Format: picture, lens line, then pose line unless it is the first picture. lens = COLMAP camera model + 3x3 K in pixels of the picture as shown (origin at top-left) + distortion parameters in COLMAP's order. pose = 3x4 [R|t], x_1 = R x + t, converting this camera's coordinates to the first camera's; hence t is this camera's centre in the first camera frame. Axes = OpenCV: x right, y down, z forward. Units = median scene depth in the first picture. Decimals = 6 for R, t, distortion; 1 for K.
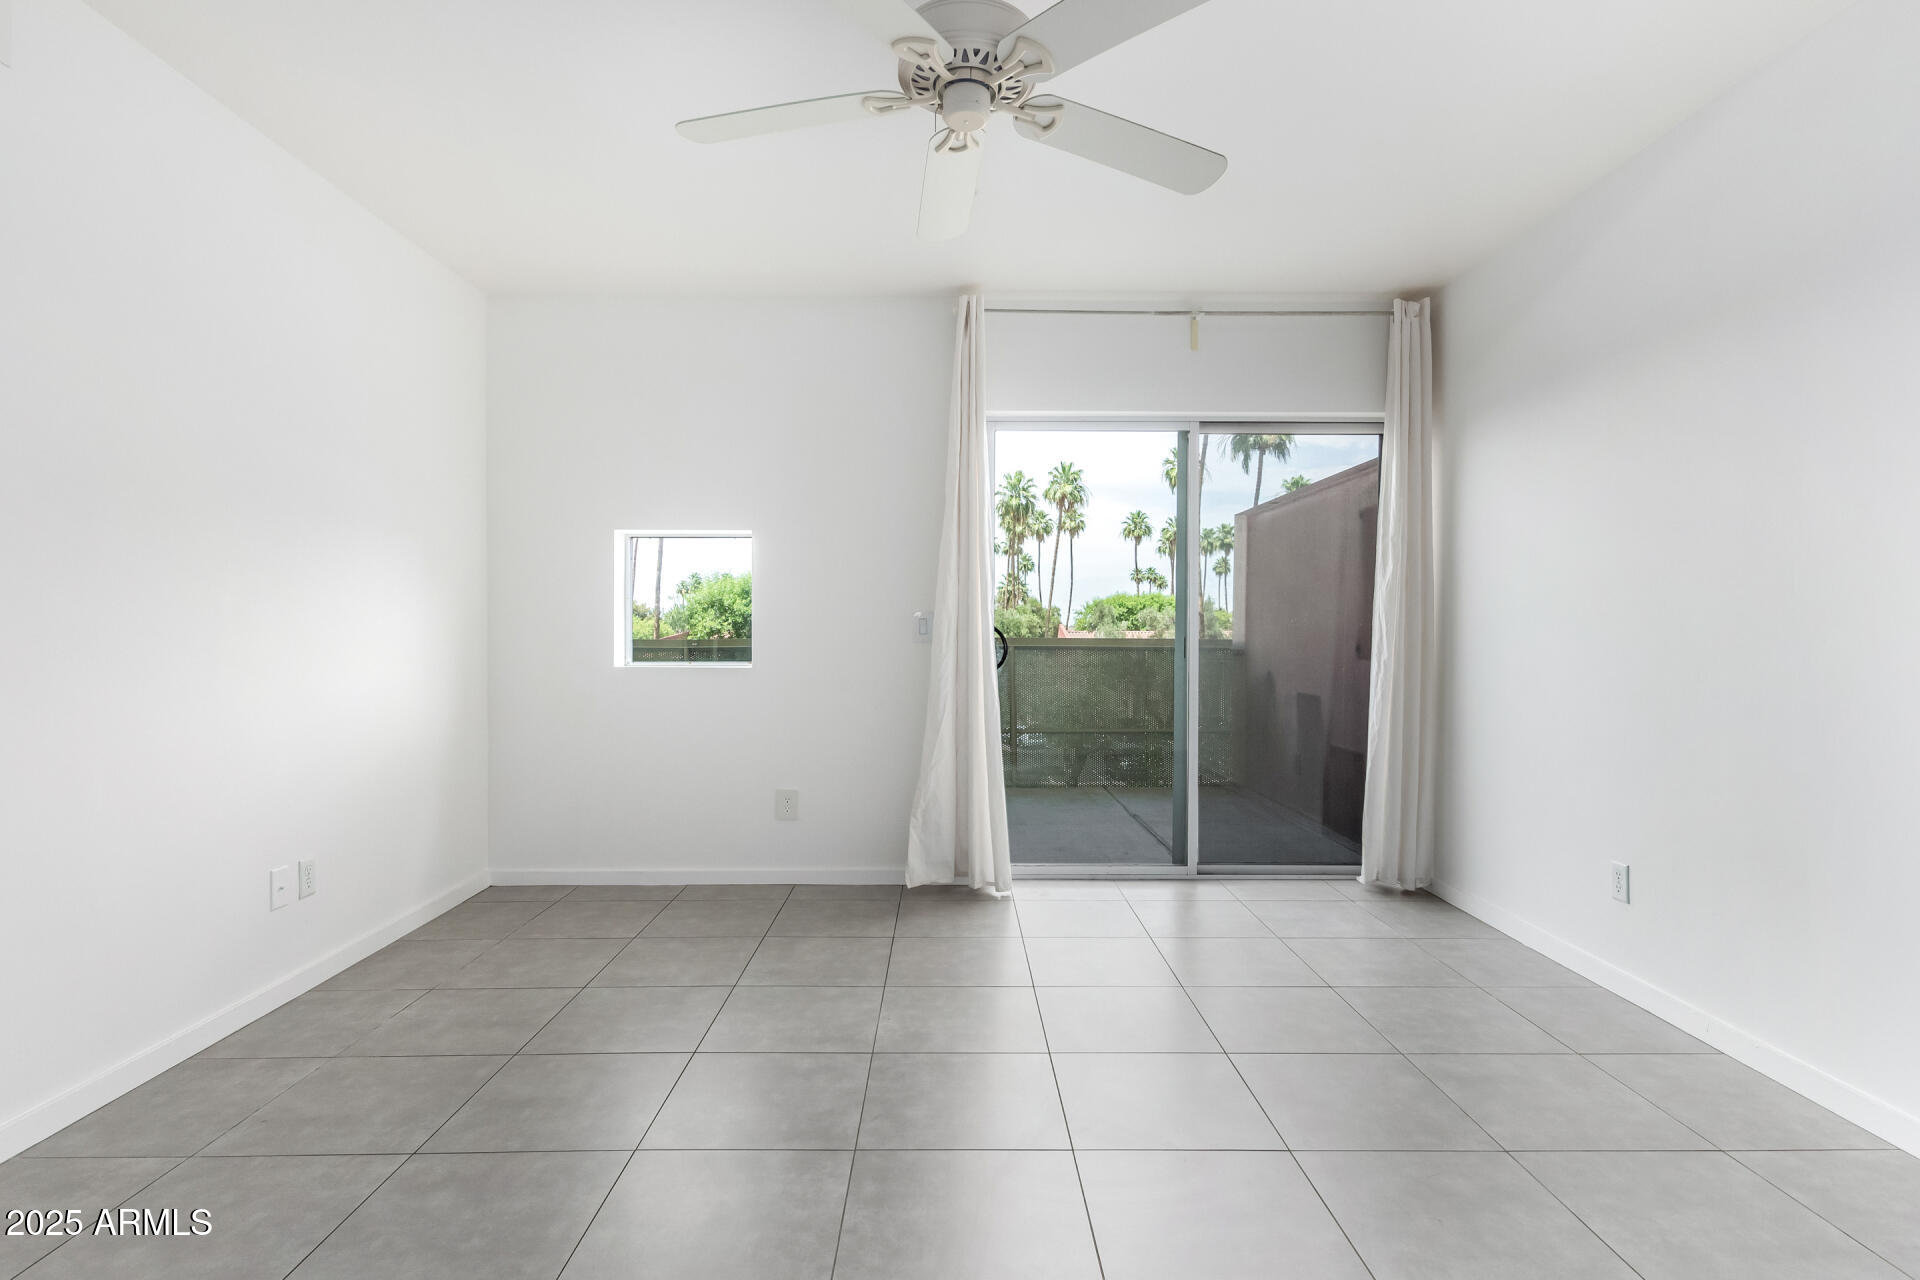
lens RADIAL K [[938.6, 0, 972.8], [0, 938.6, 636.7], [0, 0, 1]] dist [0.002853, -0.000108]
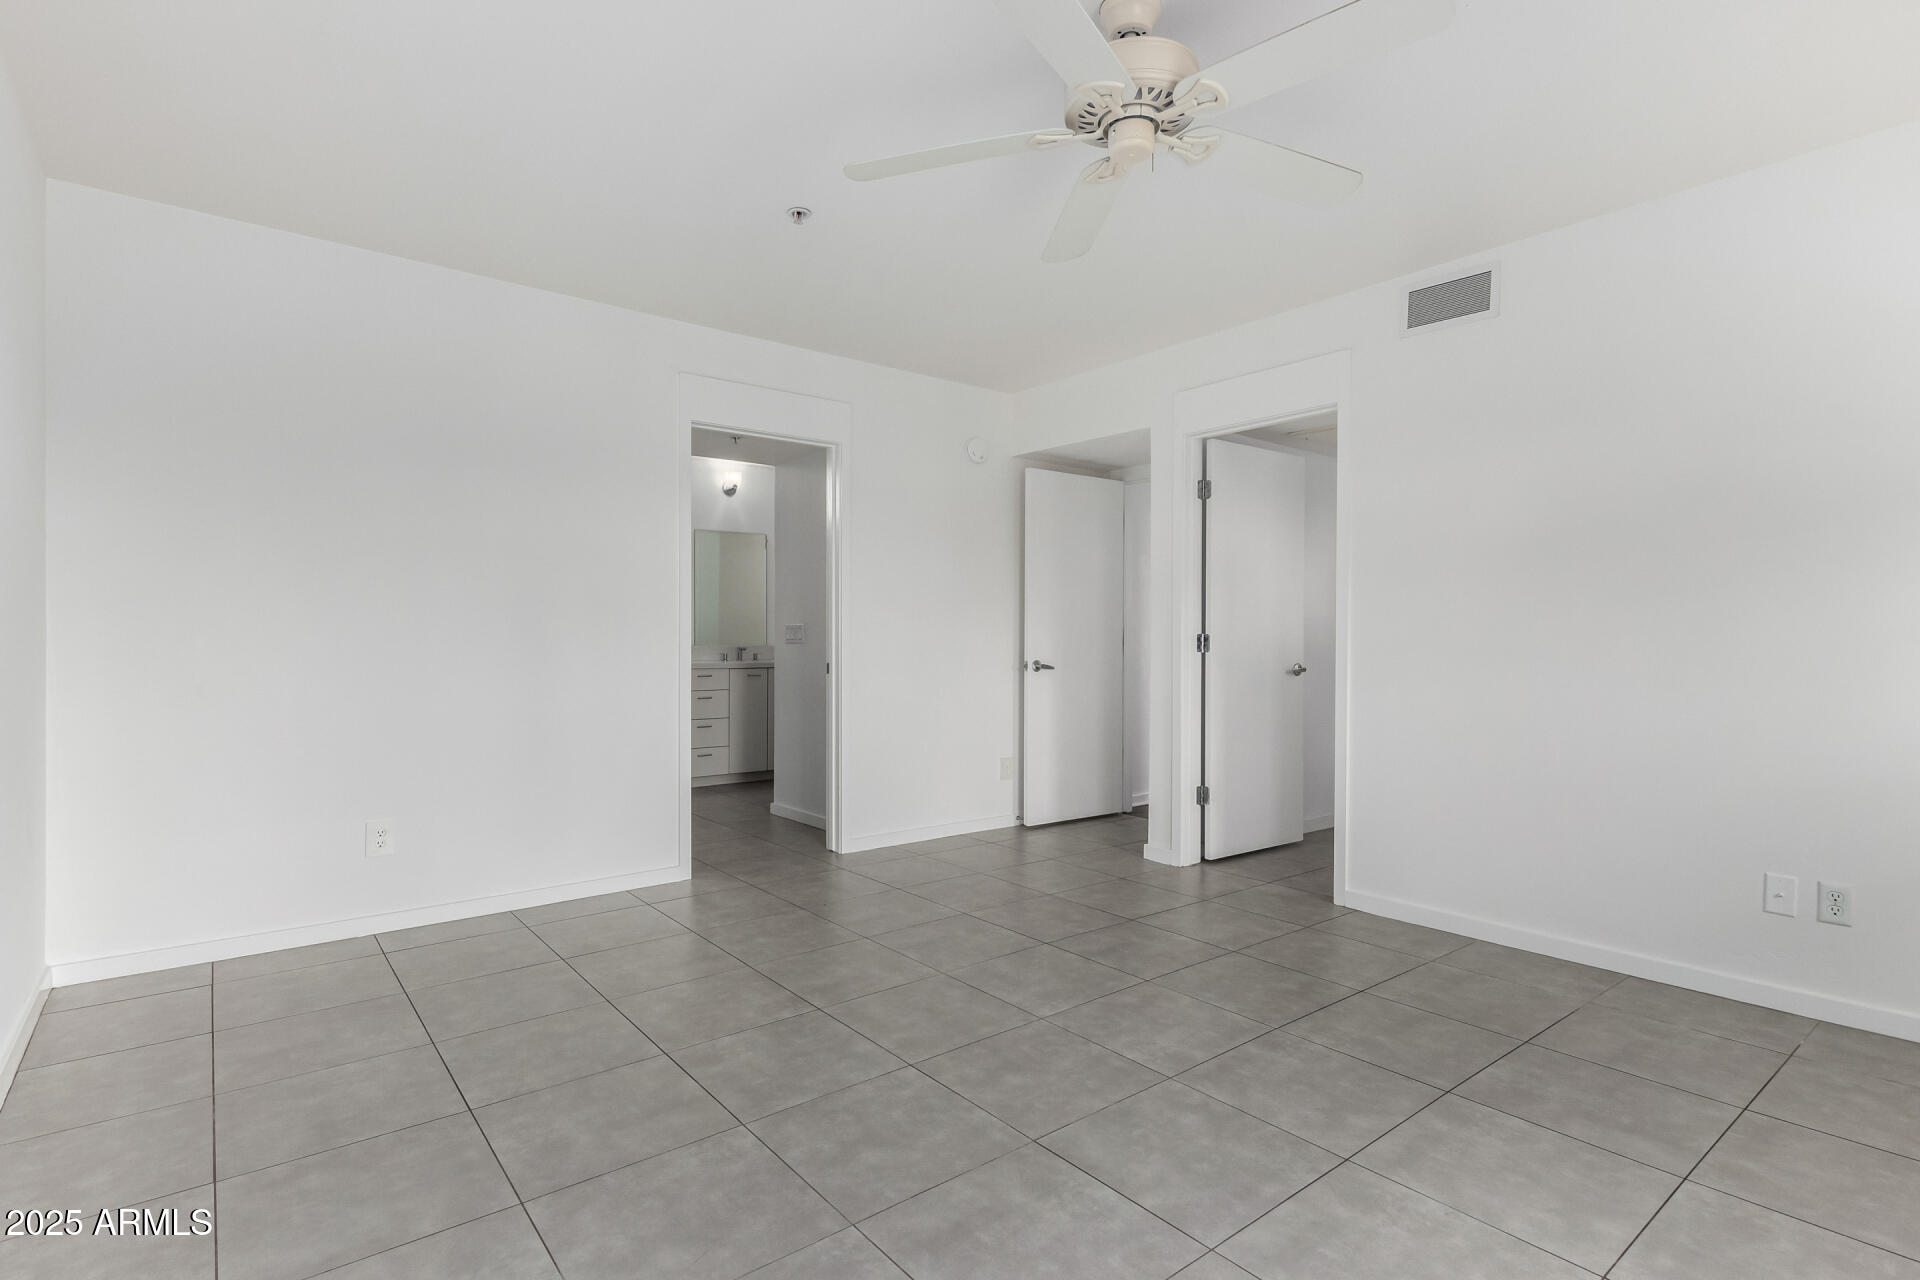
lens RADIAL K [[913.9, 0, 970.4], [0, 913.9, 640.0], [0, 0, 1]] dist [0.002904, -0.003727]
pose [[-0.776364, -0.000252, -0.630285, 0.650099], [-0.007468, 0.999933, 0.008799, -0.011318], [0.630241, 0.011538, -0.776314, 1.408598]]
